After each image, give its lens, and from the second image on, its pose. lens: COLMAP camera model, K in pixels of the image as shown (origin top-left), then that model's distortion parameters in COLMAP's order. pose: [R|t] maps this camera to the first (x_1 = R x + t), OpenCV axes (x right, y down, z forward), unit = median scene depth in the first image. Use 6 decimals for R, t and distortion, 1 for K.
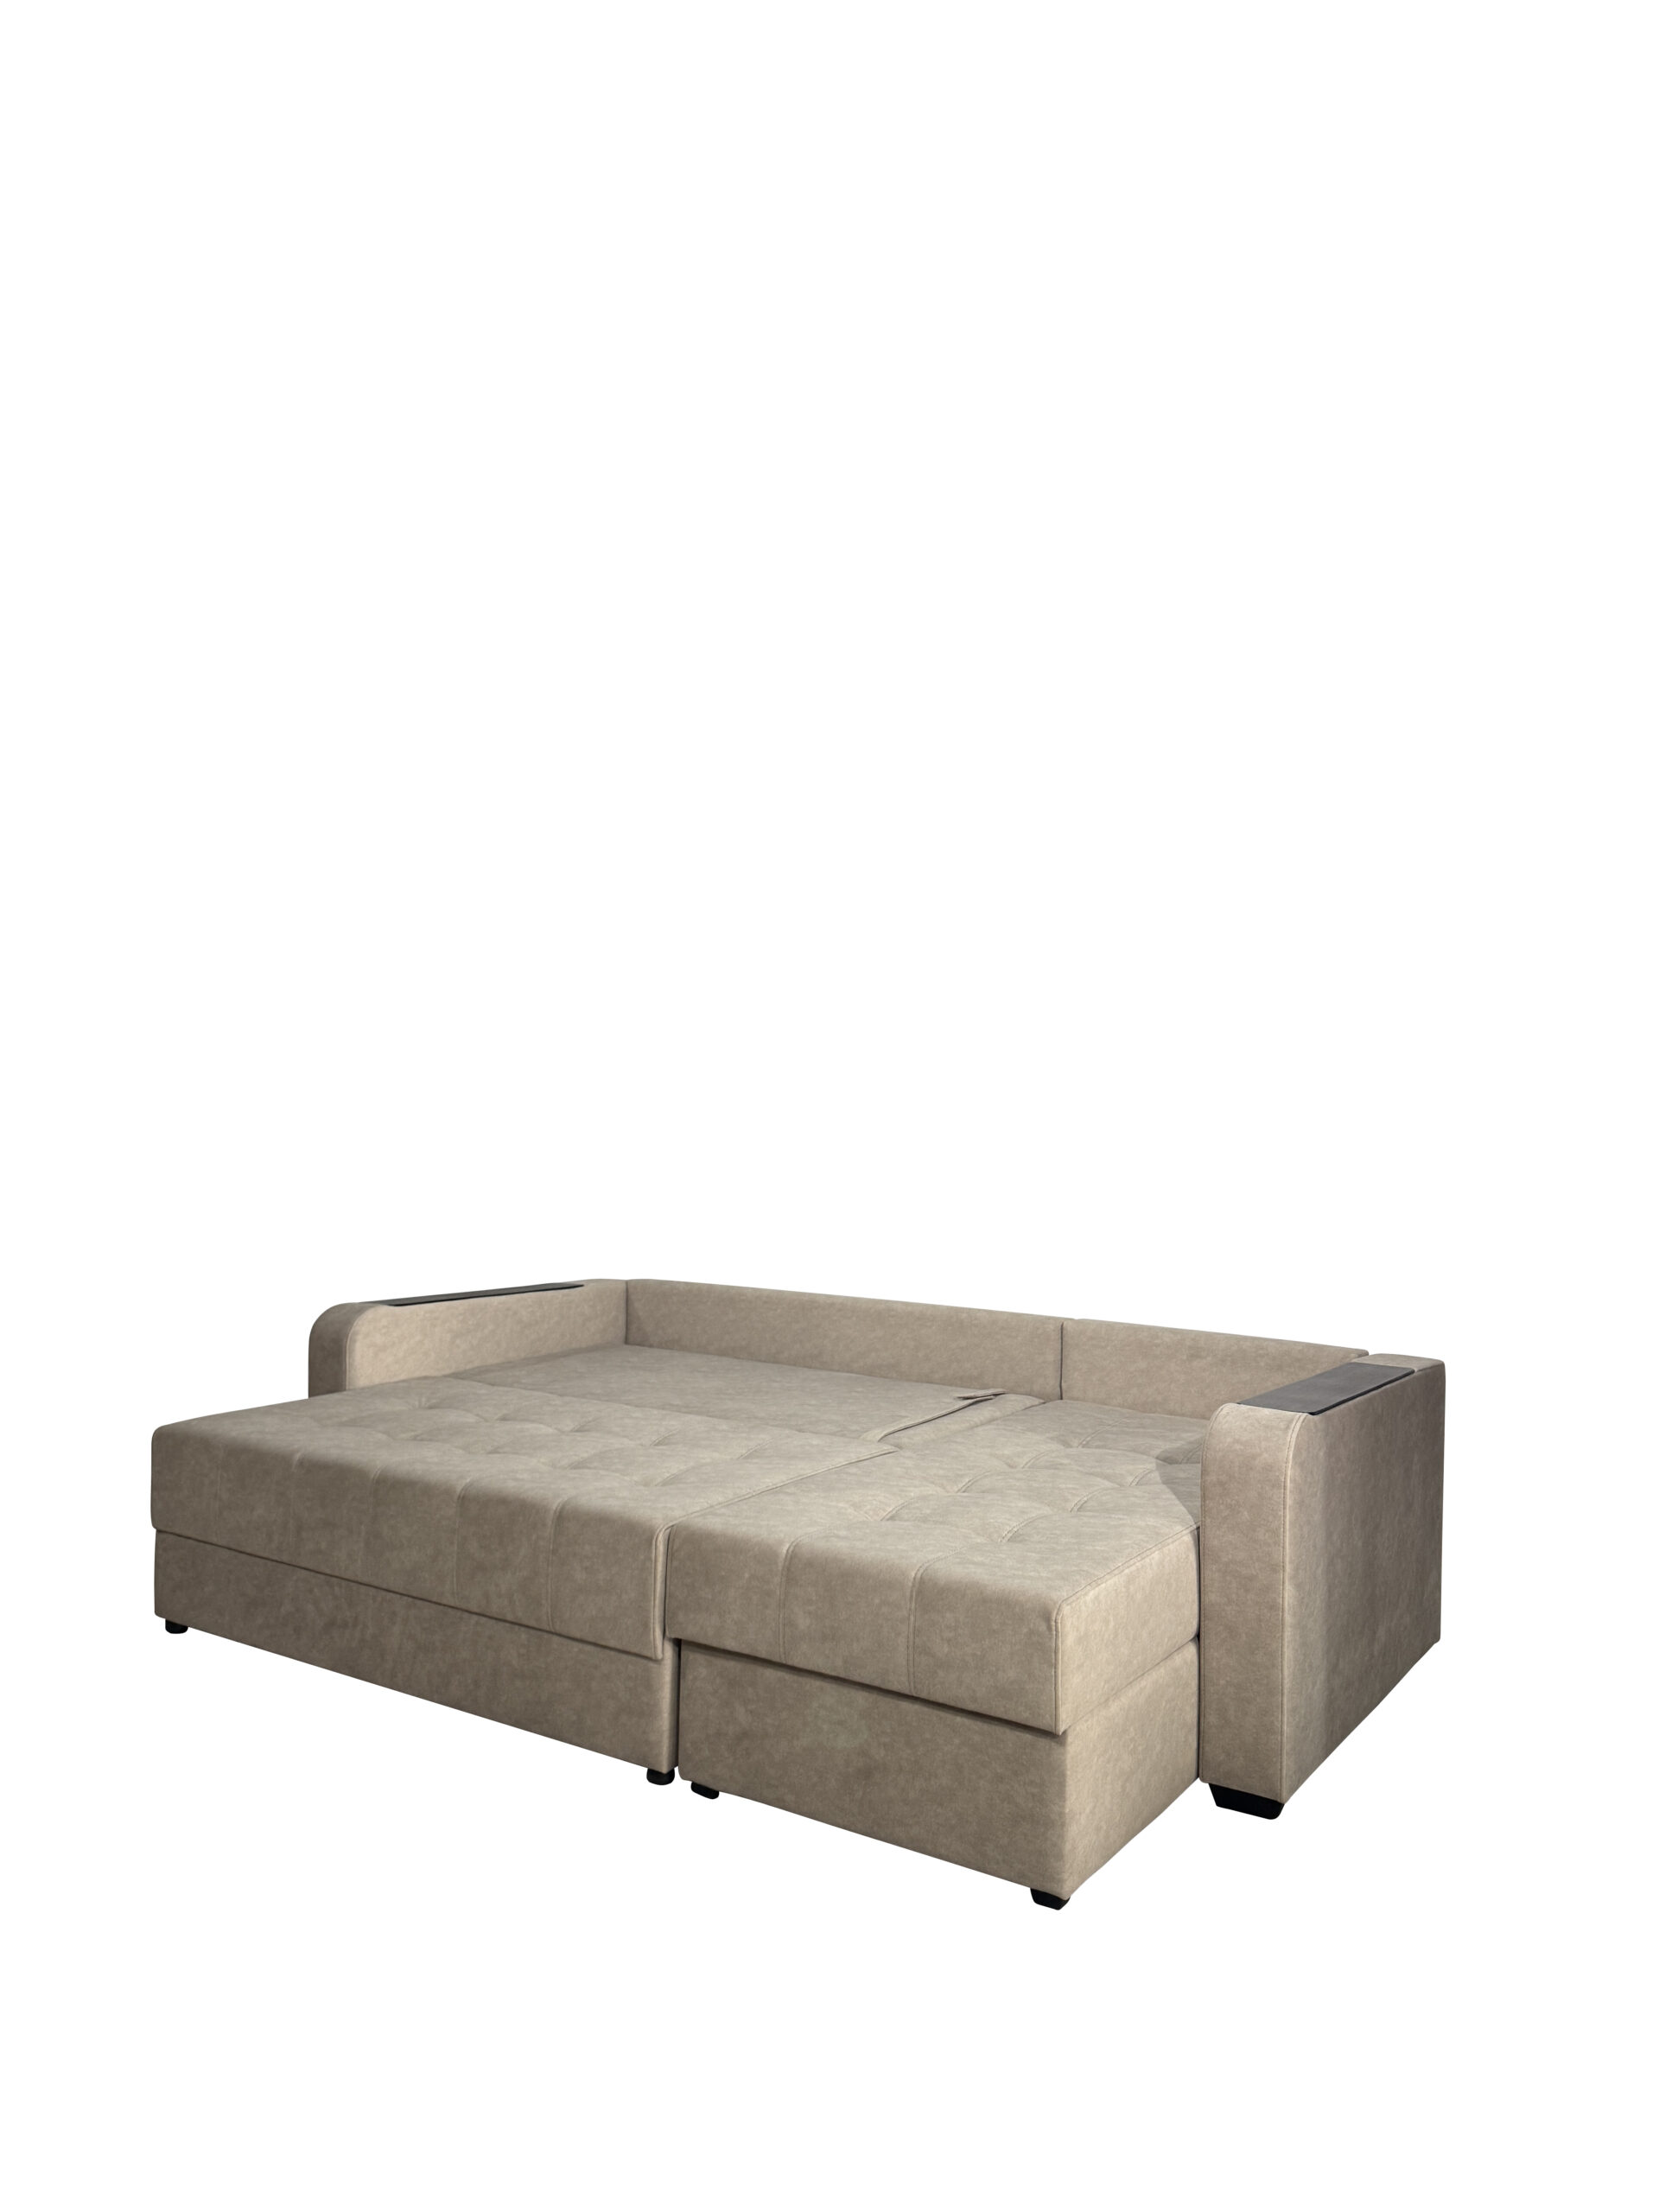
lens RADIAL K [[1561.8, 0, 829.5], [0, 1561.8, 1106.0], [0, 0, 1]] dist [0.067709, -0.195963]
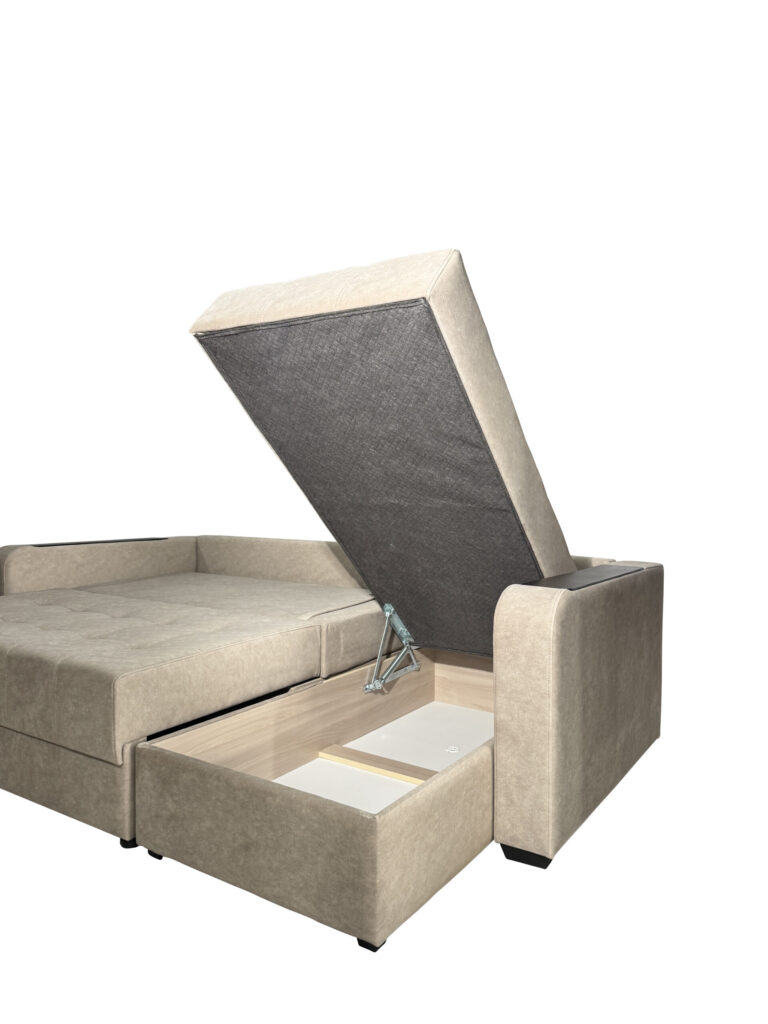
lens RADIAL K [[723.0, 0, 384.0], [0, 723.0, 512.0], [0, 0, 1]] dist [0.067709, -0.195963]
pose [[0.999859, -0.014937, 0.007724, 0.131062], [0.014599, 0.999010, 0.042032, 0.094702], [-0.008344, -0.041913, 0.999086, 0.337706]]
